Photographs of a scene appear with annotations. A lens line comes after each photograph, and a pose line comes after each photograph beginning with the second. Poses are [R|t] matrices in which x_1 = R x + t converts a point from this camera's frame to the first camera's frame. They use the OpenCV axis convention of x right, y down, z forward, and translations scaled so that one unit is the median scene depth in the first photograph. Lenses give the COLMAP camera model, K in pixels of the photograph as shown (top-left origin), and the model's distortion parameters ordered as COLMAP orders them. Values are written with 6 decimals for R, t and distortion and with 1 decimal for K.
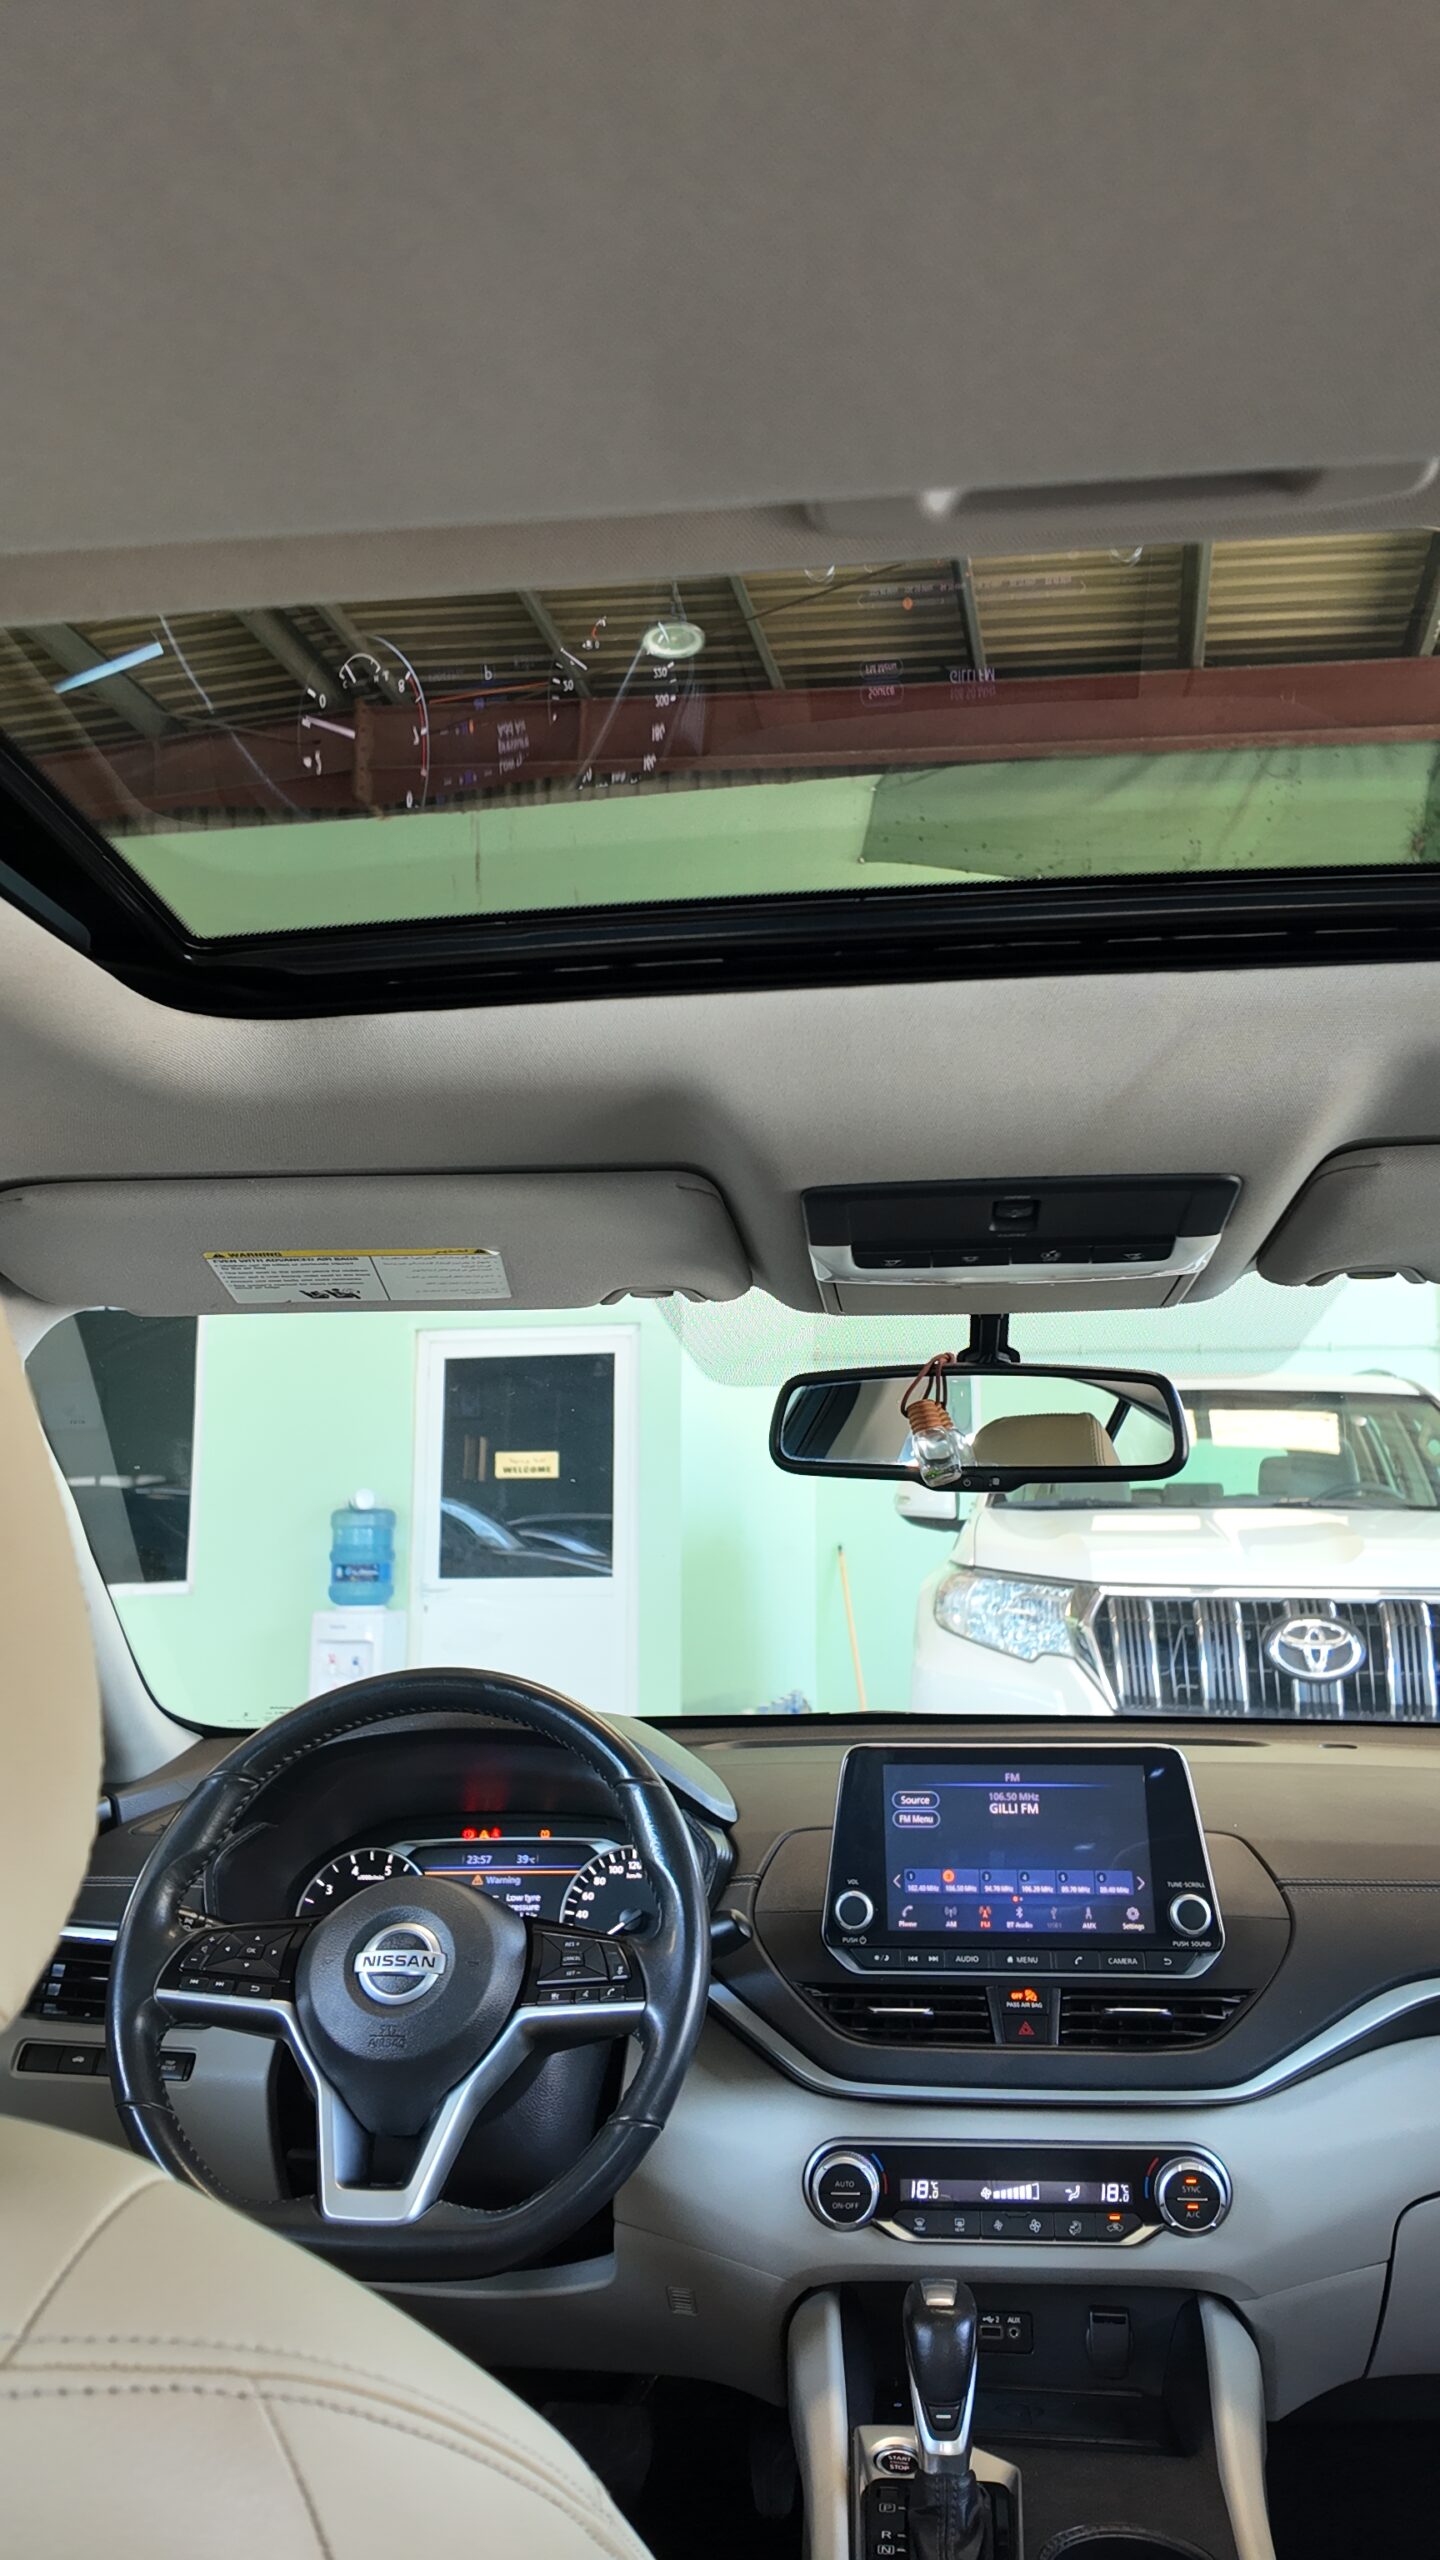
lens RADIAL K [[1892.2, 0, 728.4], [0, 1892.2, 1276.3], [0, 0, 1]] dist [0.156812, -0.266699]
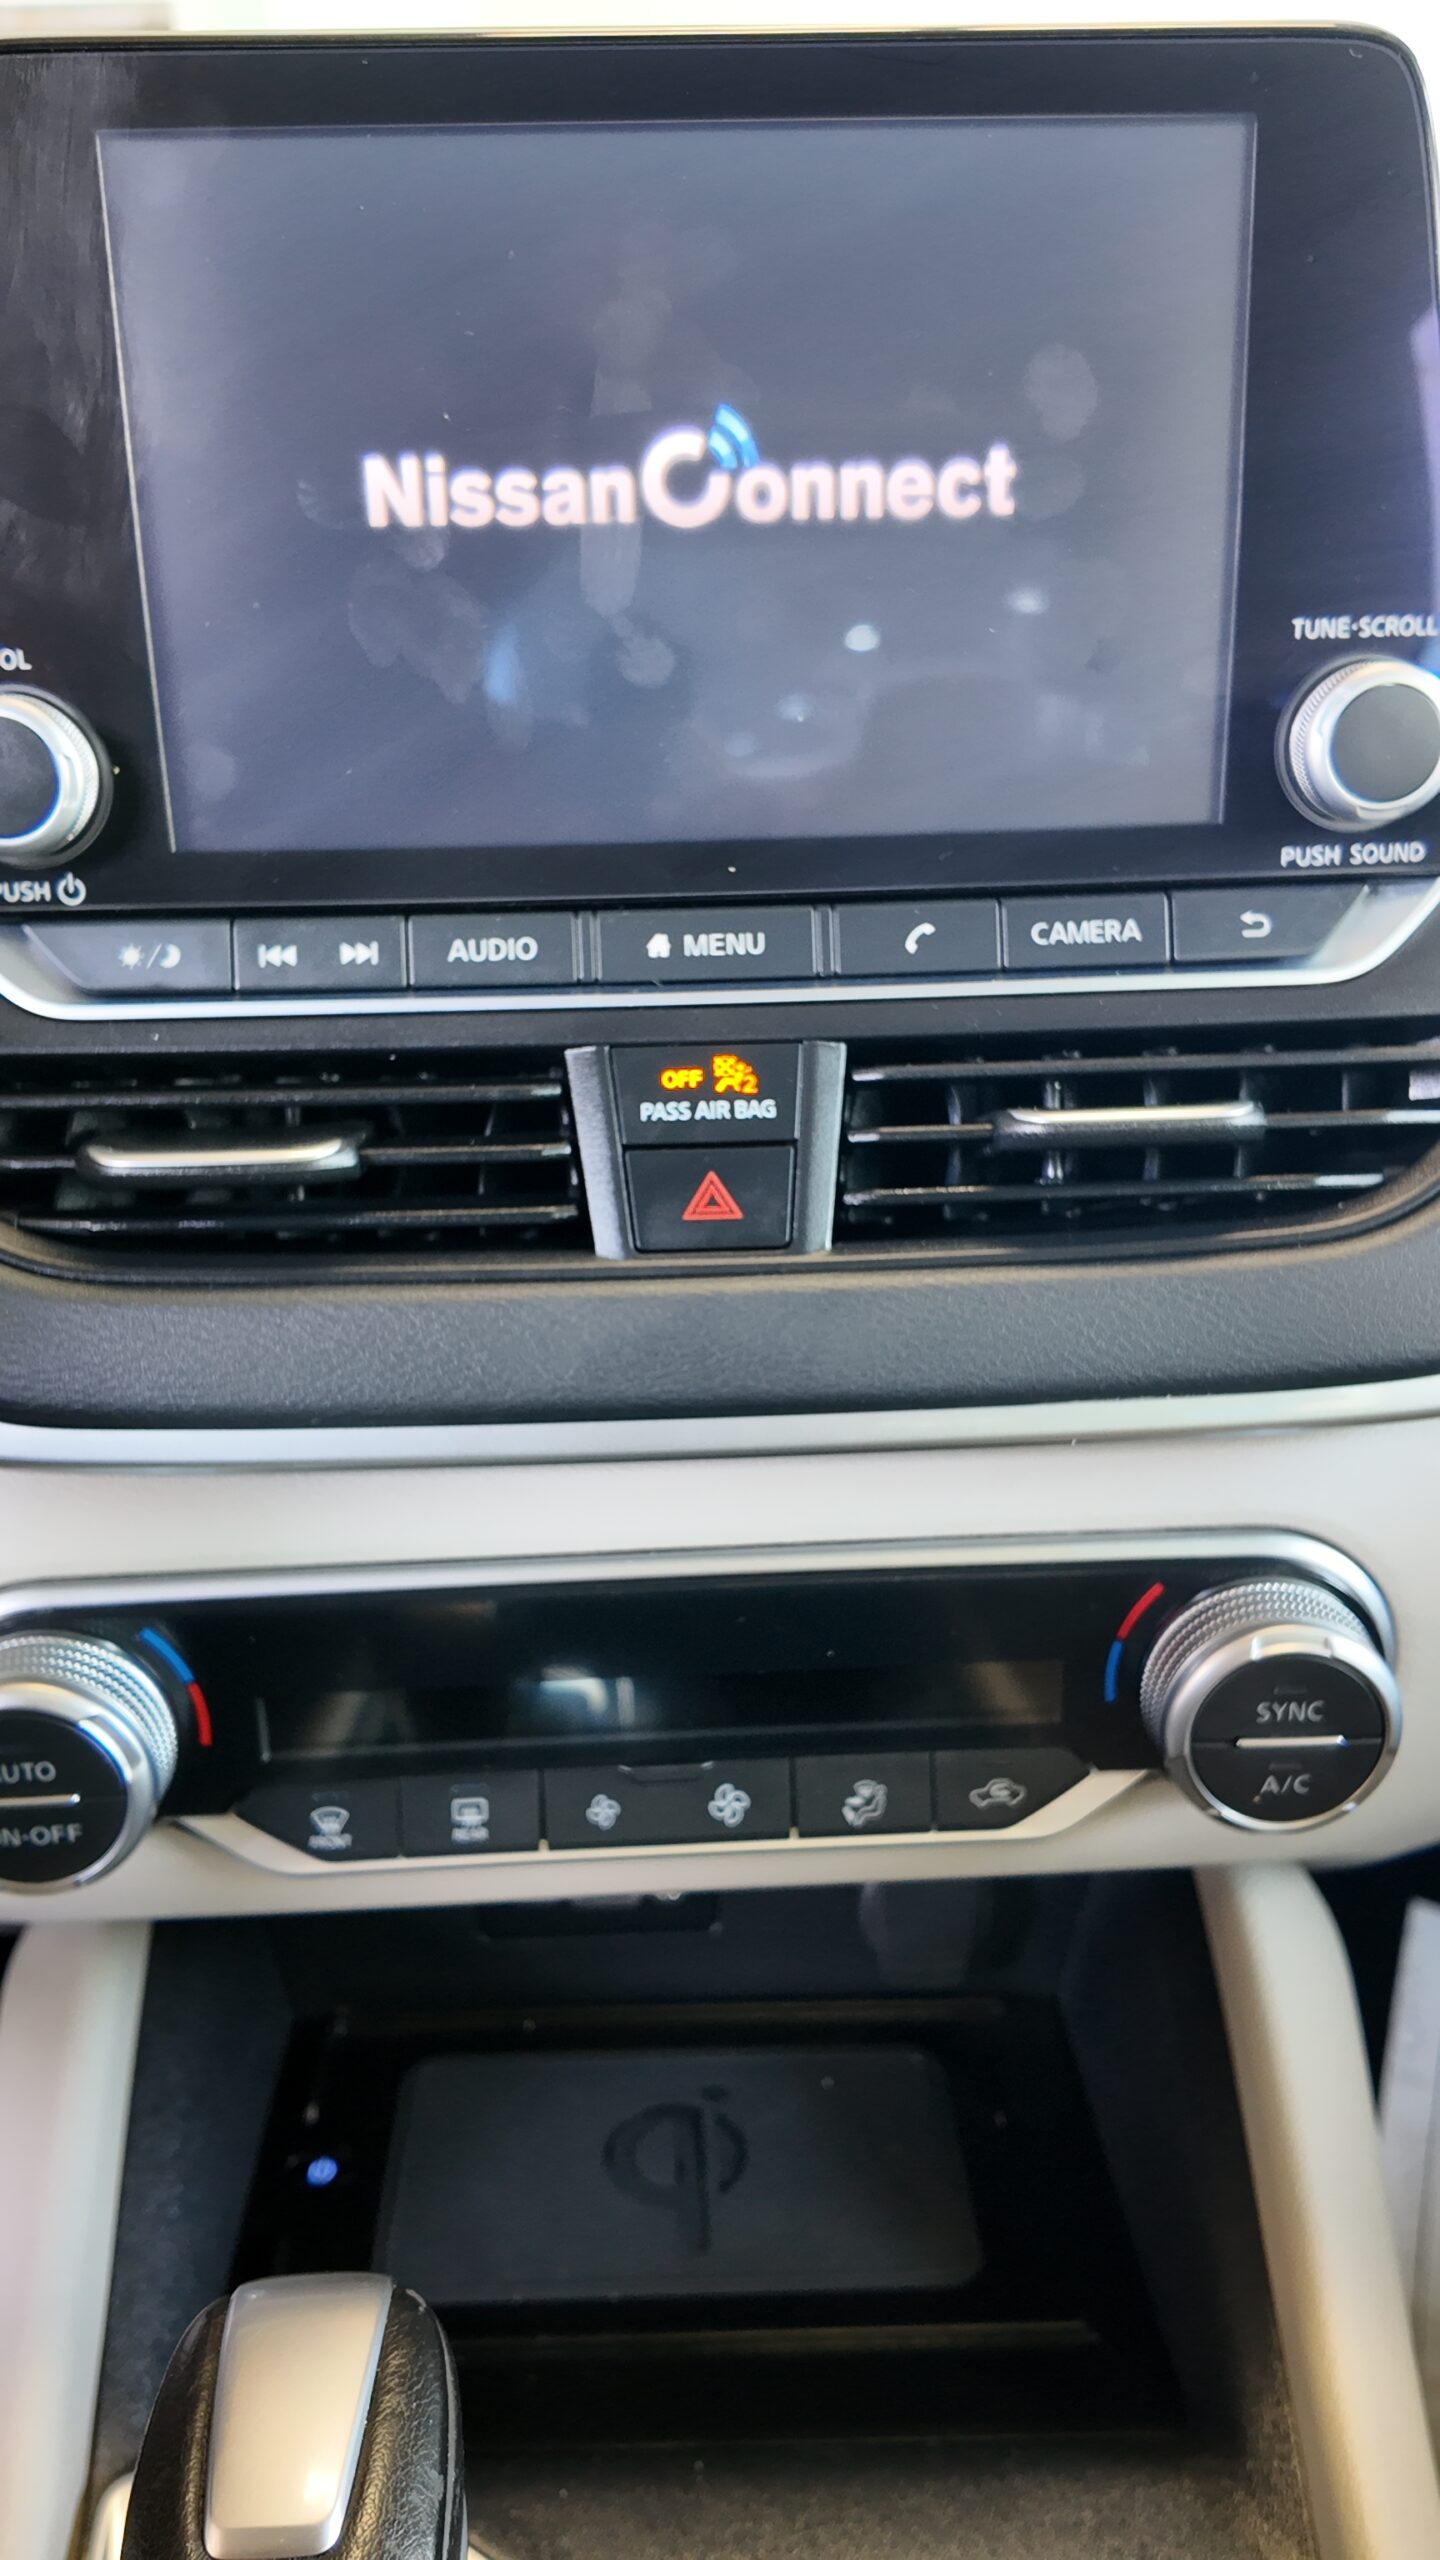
lens RADIAL K [[1991.9, 0, 720.0], [0, 1991.9, 1280.0], [0, 0, 1]] dist [0.140204, -0.182005]
pose [[0.990844, -0.060693, 0.120601, 0.119629], [-0.012888, 0.846667, 0.531967, 0.250445], [-0.134396, -0.528651, 0.838132, 0.751604]]
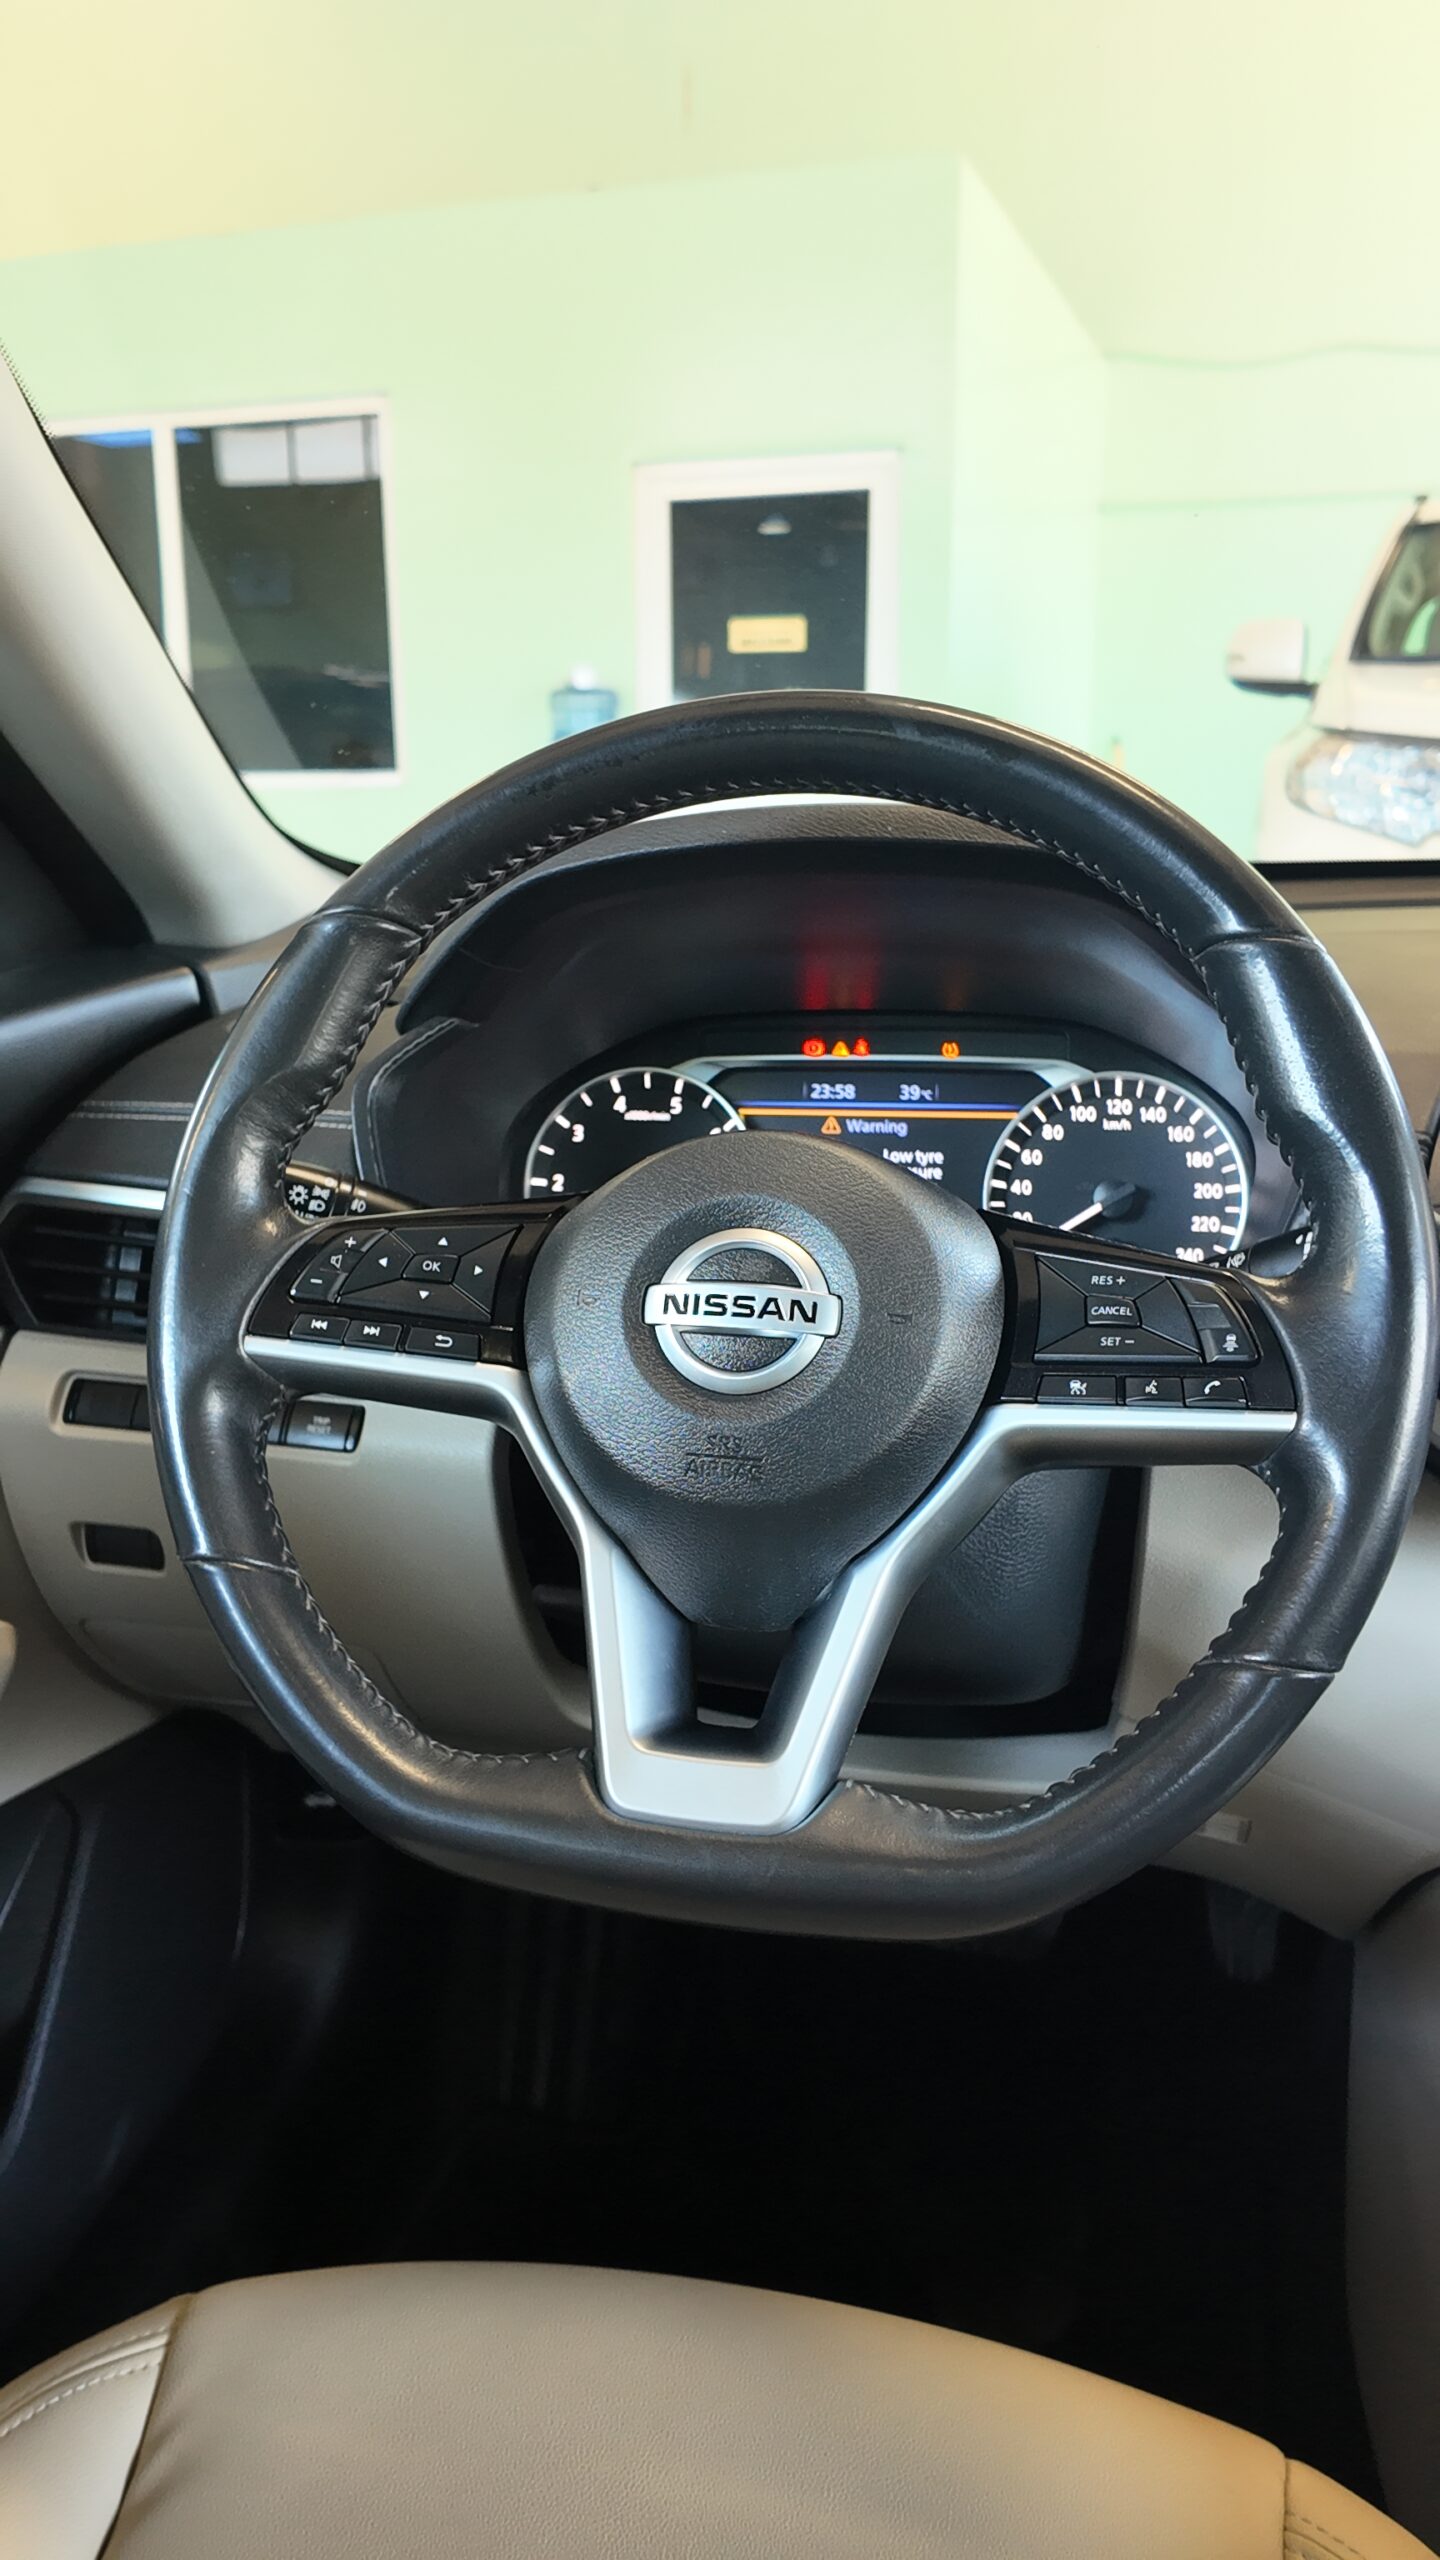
lens RADIAL K [[1892.2, 0, 728.4], [0, 1892.2, 1276.3], [0, 0, 1]] dist [0.156812, -0.266699]
pose [[0.993454, 0.027596, -0.110849, -0.113702], [0.017968, 0.920553, 0.390203, 0.157849], [0.112810, -0.389641, 0.914032, 0.541002]]
